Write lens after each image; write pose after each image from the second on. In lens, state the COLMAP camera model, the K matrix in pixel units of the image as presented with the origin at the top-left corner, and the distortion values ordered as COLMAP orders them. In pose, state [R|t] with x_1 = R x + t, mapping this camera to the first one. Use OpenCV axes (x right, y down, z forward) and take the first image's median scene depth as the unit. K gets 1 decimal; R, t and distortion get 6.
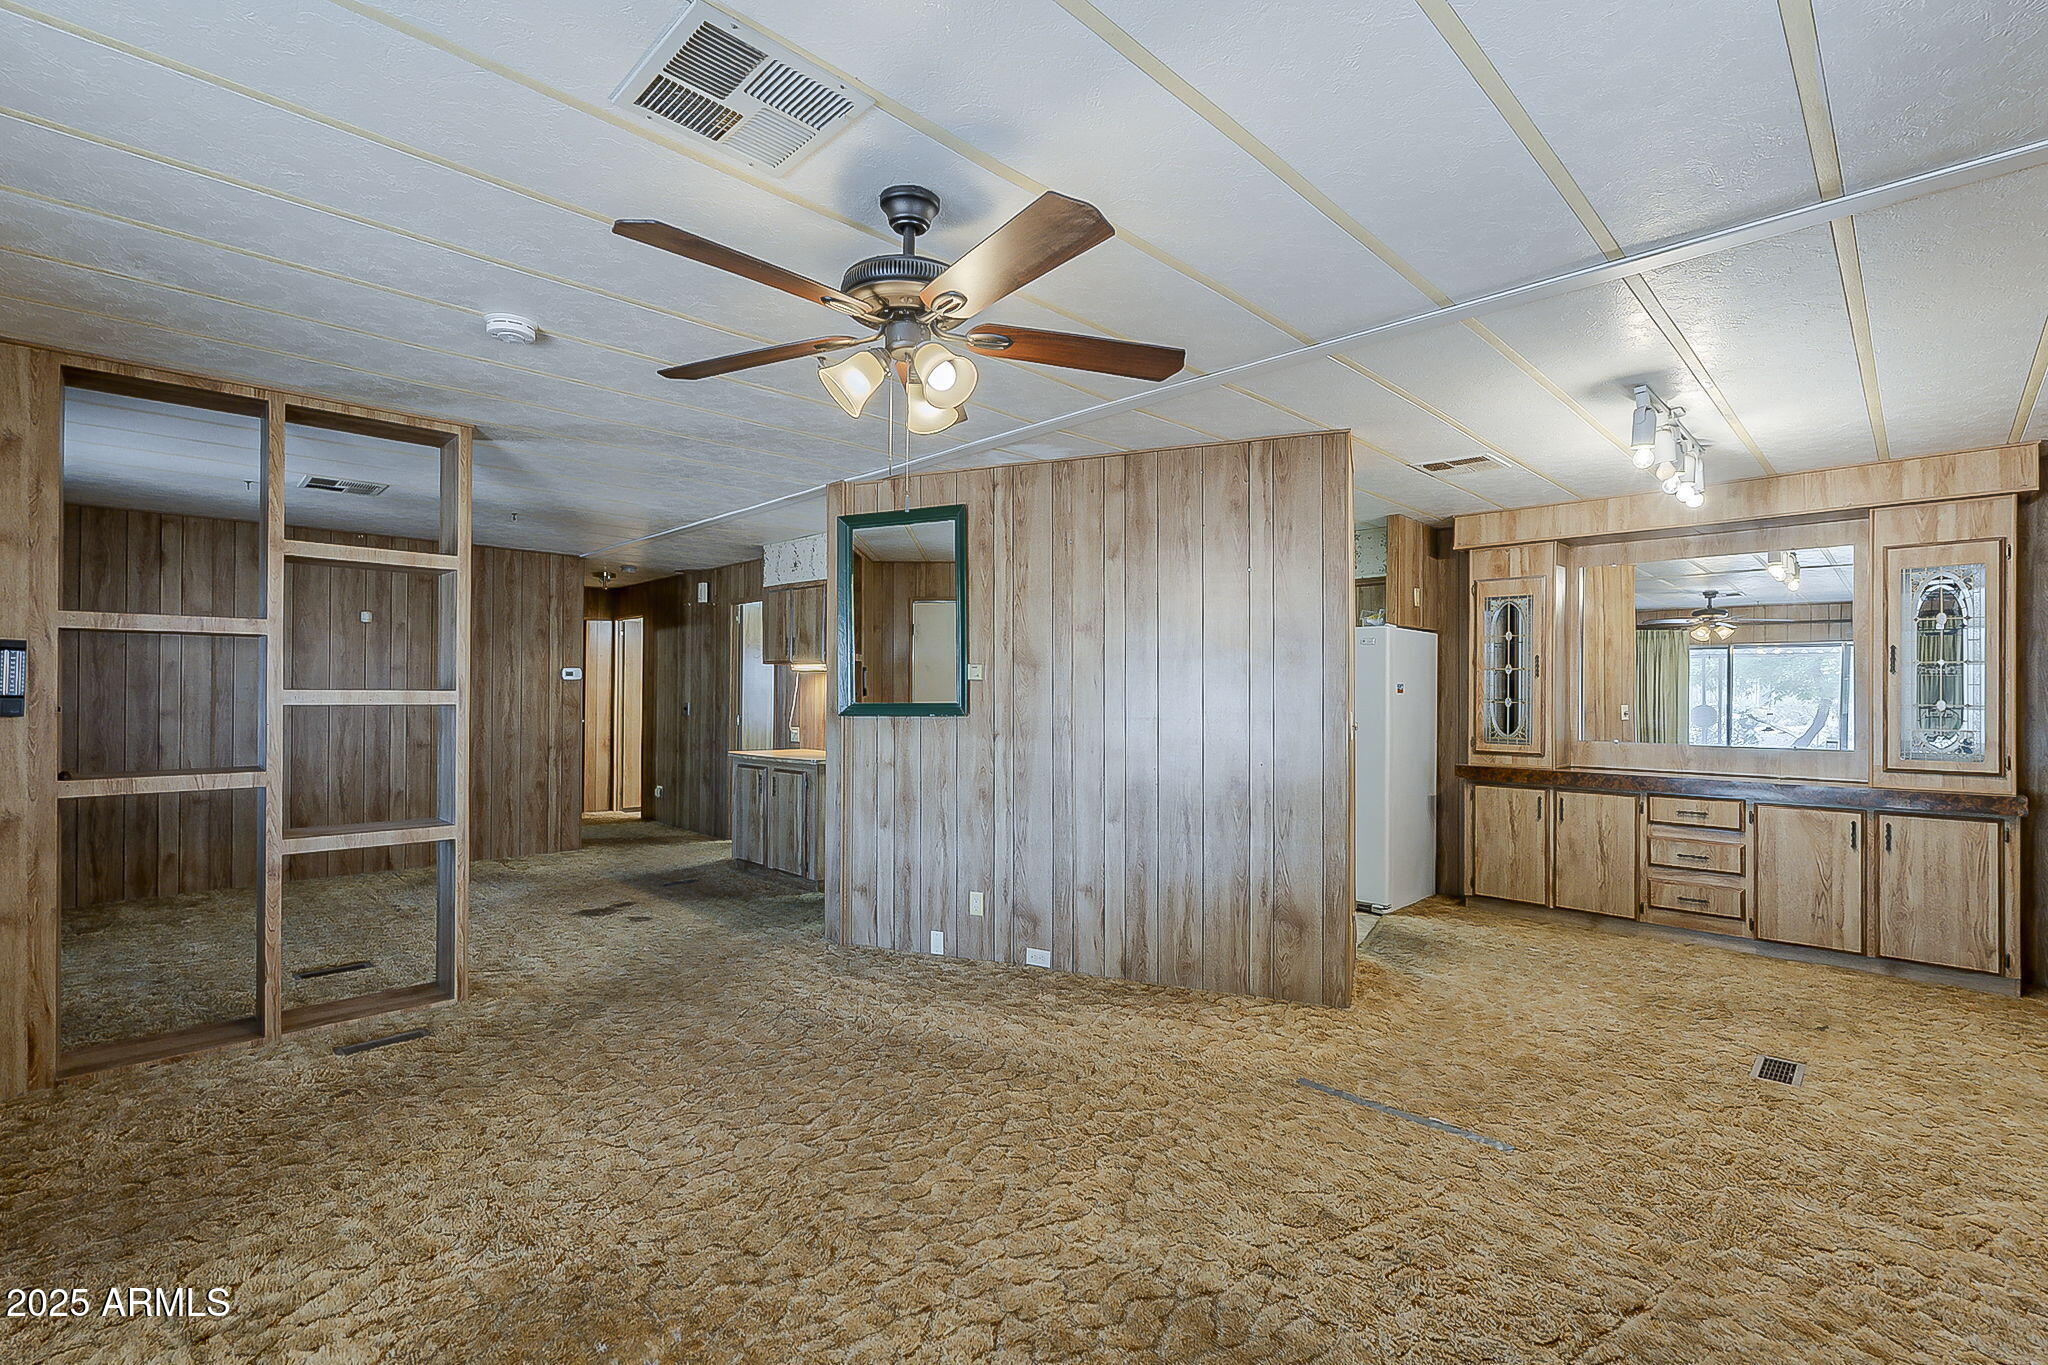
lens RADIAL K [[905.7, 0, 1016.6], [0, 905.7, 685.6], [0, 0, 1]] dist [-0.003839, -0.000097]
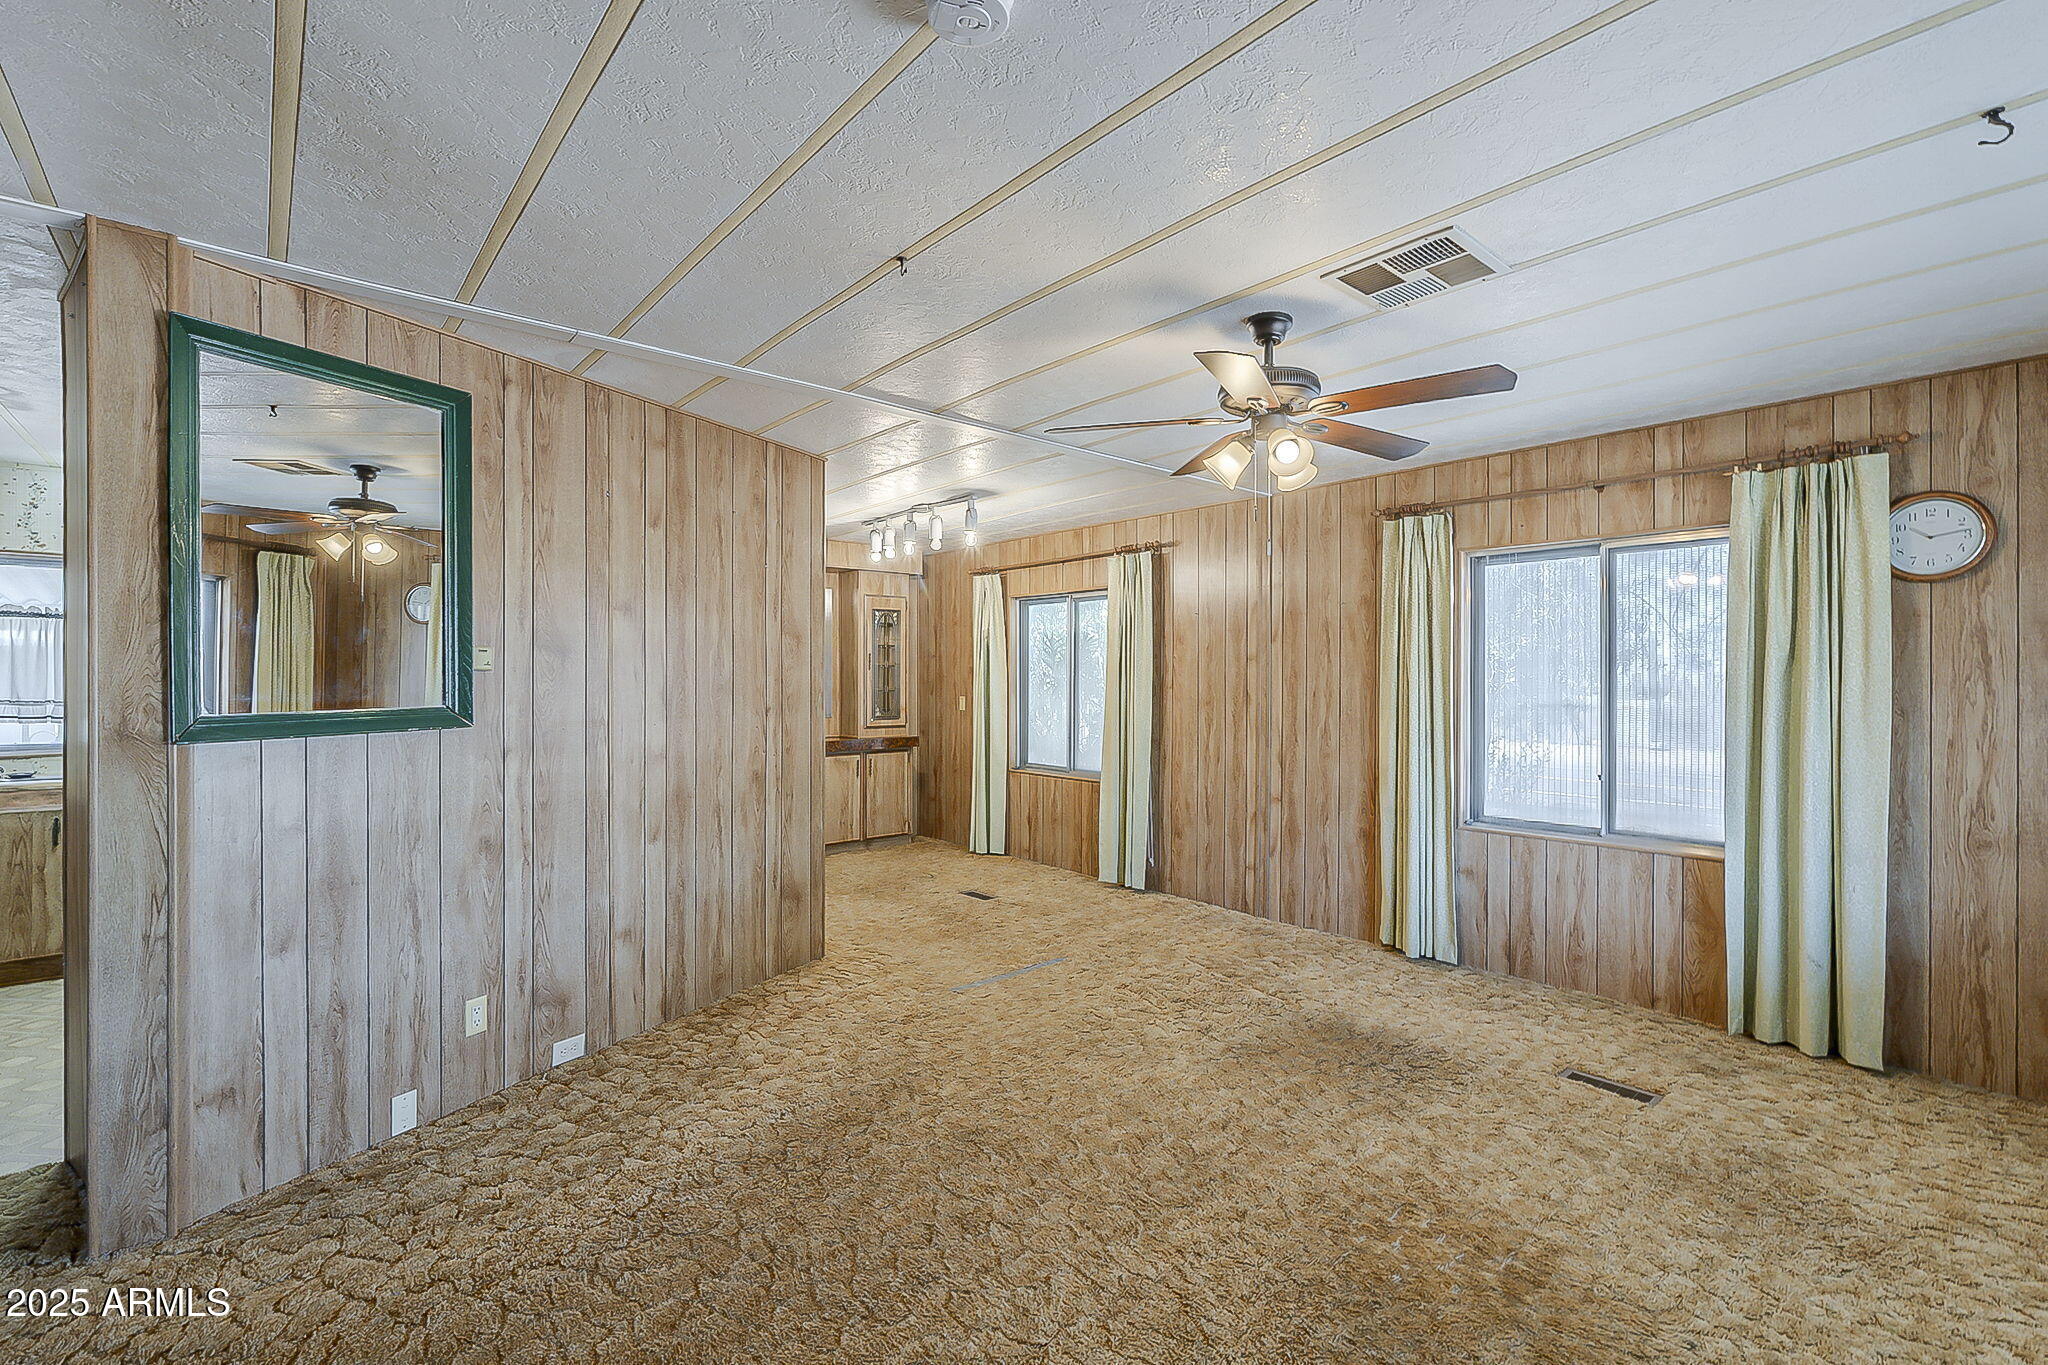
lens RADIAL K [[905.7, 0, 1016.5], [0, 905.7, 675.8], [0, 0, 1]] dist [-0.003839, -0.000097]
pose [[0.078469, -0.000589, 0.996916, -0.671446], [-0.005481, 0.999984, 0.001022, -0.005447], [-0.996901, -0.005545, 0.078465, 0.575512]]
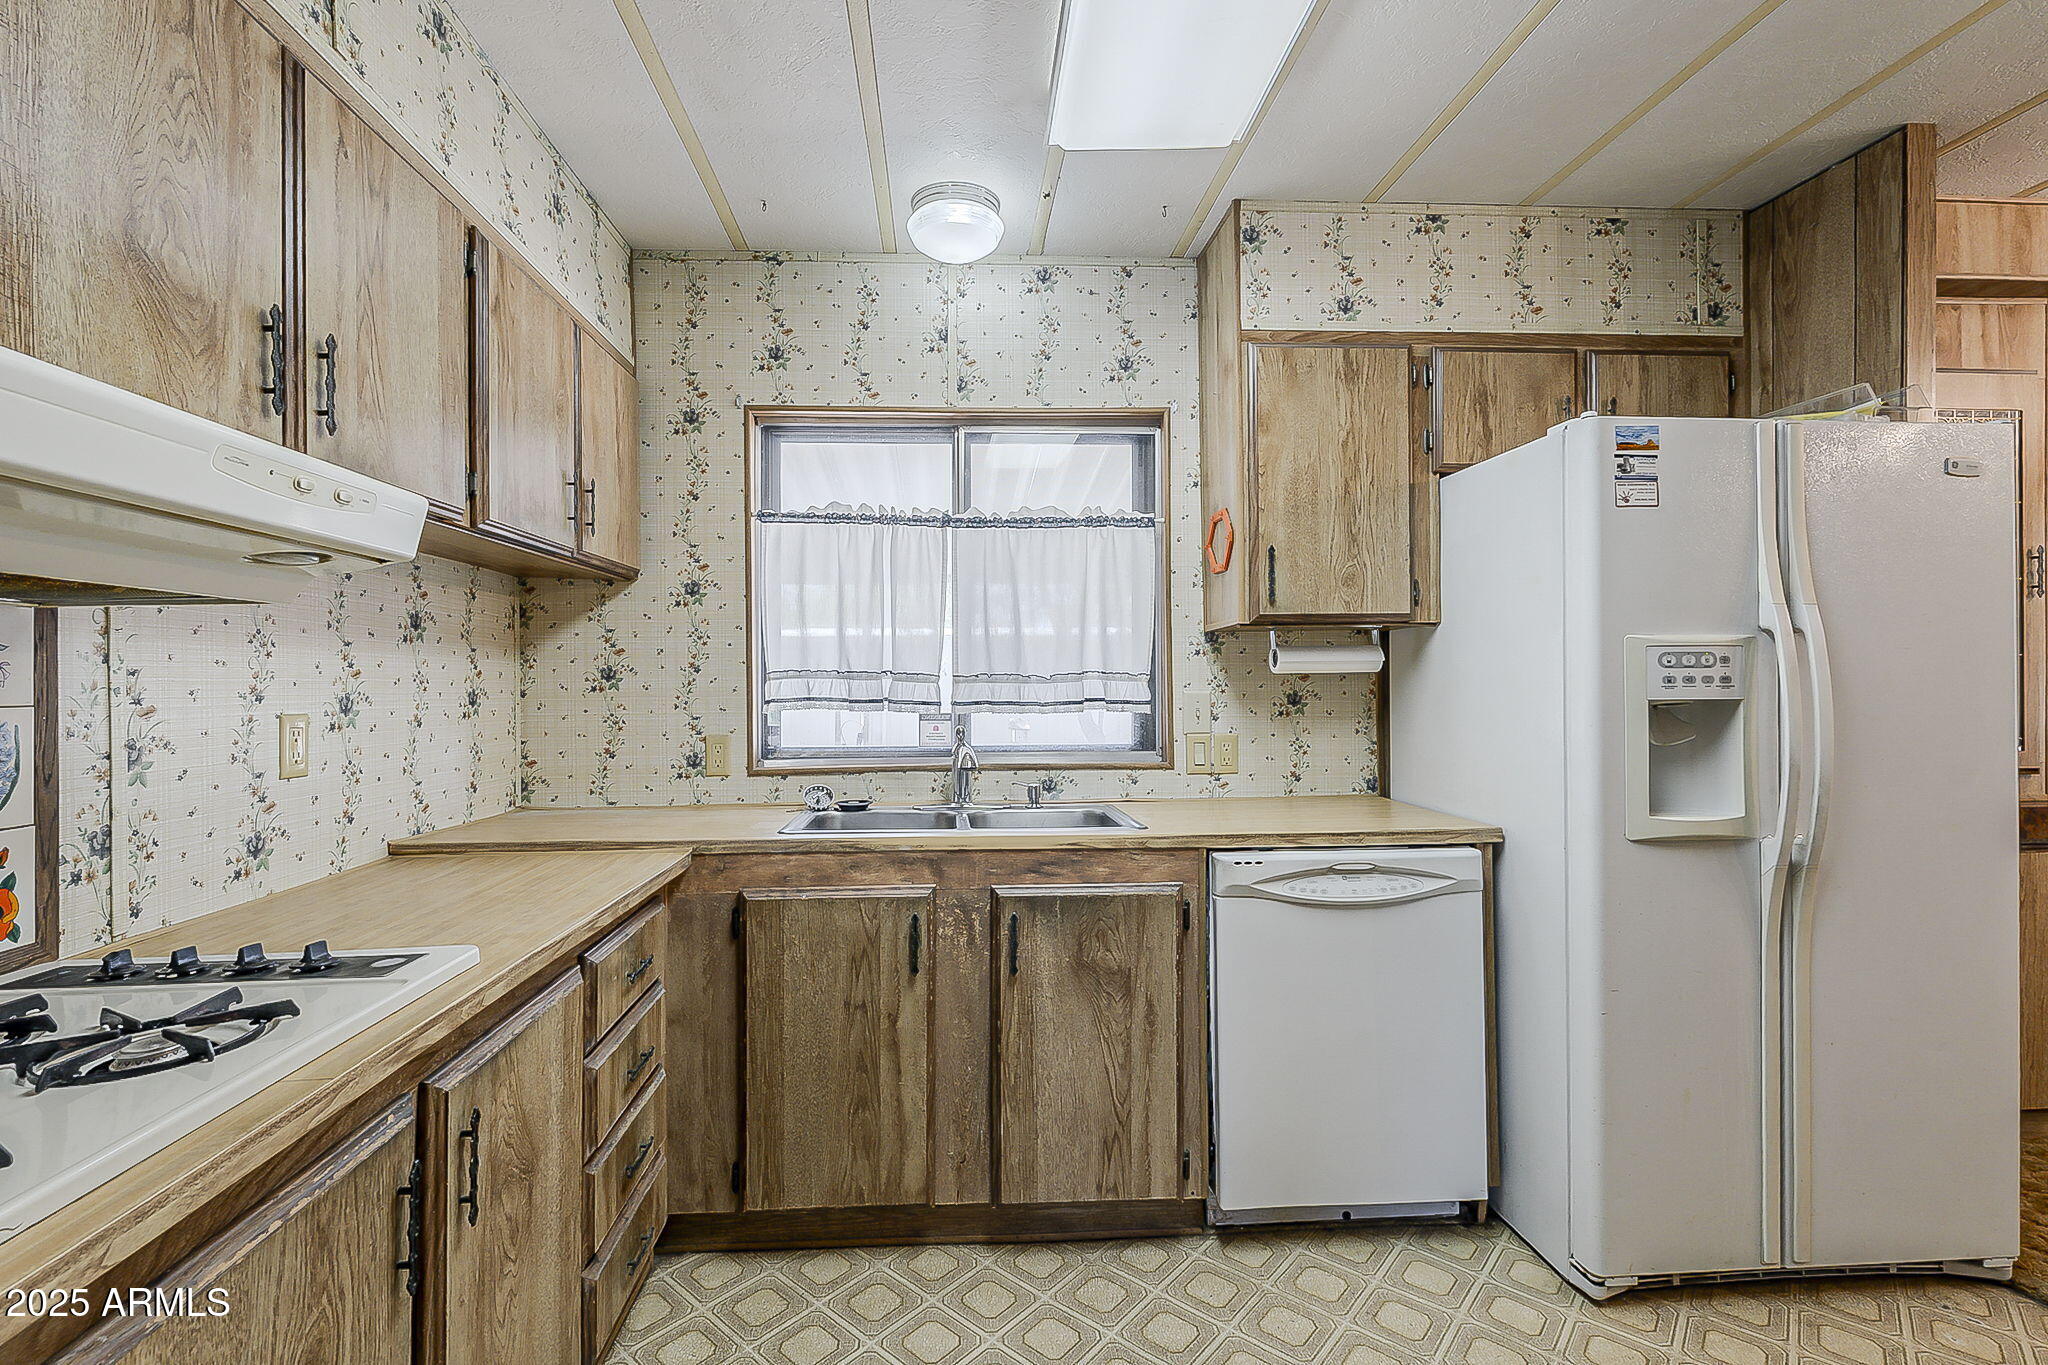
lens RADIAL K [[905.7, 0, 989.8], [0, 905.7, 679.0], [0, 0, 1]] dist [-0.003839, -0.000097]
pose [[0.665770, -0.010071, 0.746089, -0.118014], [0.004508, 0.999945, 0.009476, 0.029935], [-0.746144, -0.002946, 0.665778, 1.324484]]
